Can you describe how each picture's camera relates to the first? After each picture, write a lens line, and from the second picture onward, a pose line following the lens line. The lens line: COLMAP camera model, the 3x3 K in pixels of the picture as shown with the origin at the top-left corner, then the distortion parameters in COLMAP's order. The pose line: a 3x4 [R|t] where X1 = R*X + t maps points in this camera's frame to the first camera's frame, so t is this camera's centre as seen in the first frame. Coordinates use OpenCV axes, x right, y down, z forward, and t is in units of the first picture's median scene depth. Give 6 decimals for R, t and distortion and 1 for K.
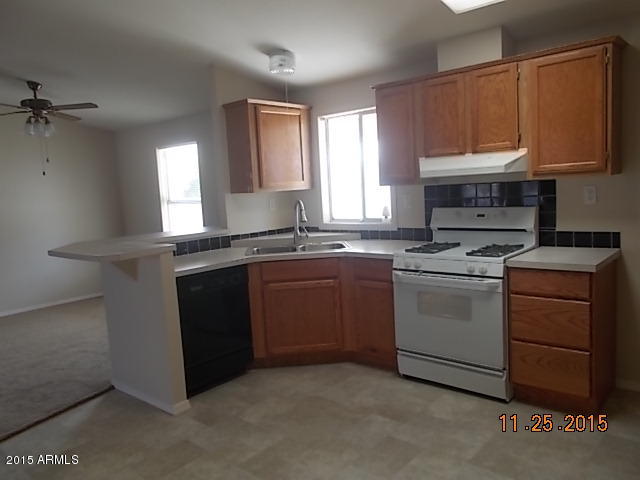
lens RADIAL K [[491.2, 0, 321.2], [0, 491.2, 238.9], [0, 0, 1]] dist [0.001682, -0.009645]
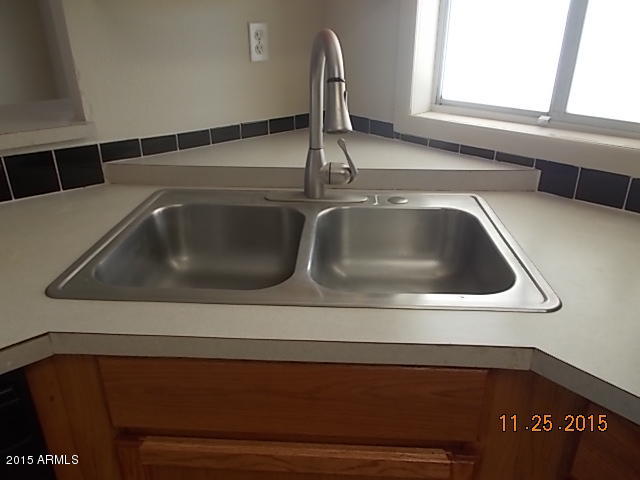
lens RADIAL K [[491.2, 0, 319.7], [0, 491.2, 241.2], [0, 0, 1]] dist [0.001682, -0.009645]
pose [[0.990899, 0.094099, -0.096255, -0.019438], [-0.059331, 0.947176, 0.315179, -0.070102], [0.120828, -0.306600, 0.944138, 0.920383]]
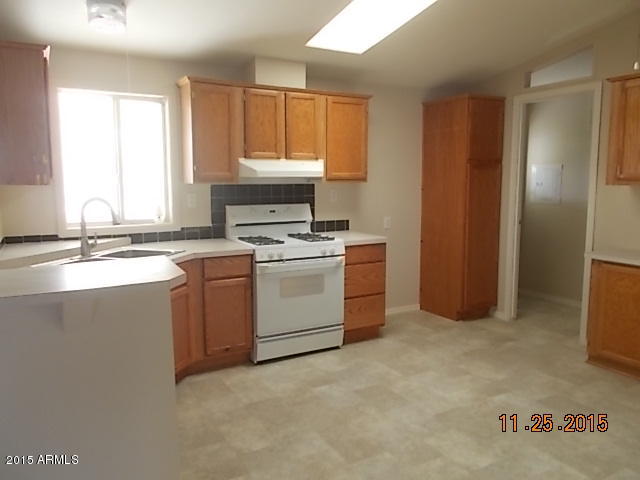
lens RADIAL K [[491.2, 0, 320.9], [0, 491.2, 239.9], [0, 0, 1]] dist [0.001682, -0.009645]
pose [[0.332735, -0.063148, 0.940904, -0.802614], [0.083039, 0.995842, 0.037469, -0.014708], [-0.939357, 0.065664, 0.336595, 0.520385]]
